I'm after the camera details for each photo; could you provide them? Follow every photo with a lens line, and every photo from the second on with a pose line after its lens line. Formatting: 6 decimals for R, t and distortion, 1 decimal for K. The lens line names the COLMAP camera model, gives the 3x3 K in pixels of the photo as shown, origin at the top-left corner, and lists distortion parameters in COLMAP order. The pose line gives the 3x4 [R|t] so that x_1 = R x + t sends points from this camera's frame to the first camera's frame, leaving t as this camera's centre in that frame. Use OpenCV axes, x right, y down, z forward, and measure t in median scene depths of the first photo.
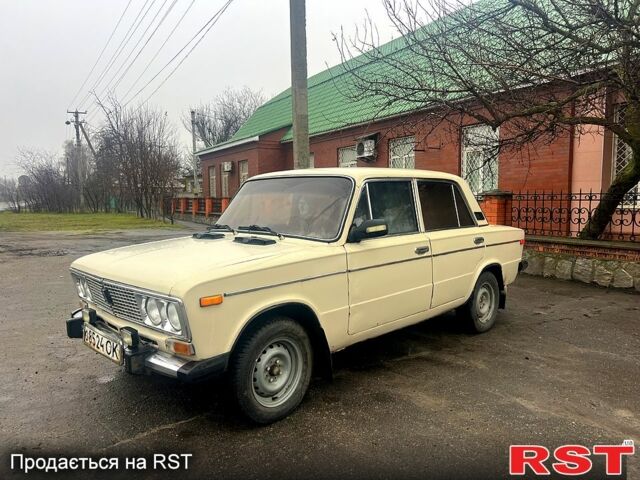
lens RADIAL K [[518.8, 0, 320.0], [0, 518.8, 240.0], [0, 0, 1]] dist [0.087377, -0.146797]
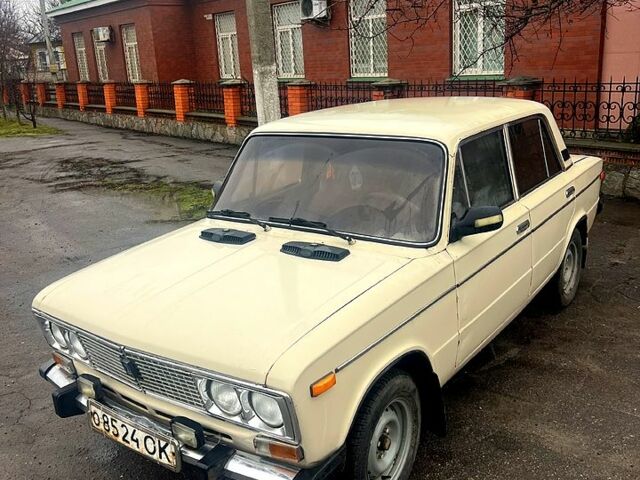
lens RADIAL K [[683.1, 0, 320.0], [0, 683.1, 240.0], [0, 0, 1]] dist [0.160639, -0.411218]
pose [[0.985347, -0.089080, 0.145448, -0.226067], [0.058931, 0.978066, 0.199783, -0.173989], [-0.160055, -0.188285, 0.968985, 0.106939]]
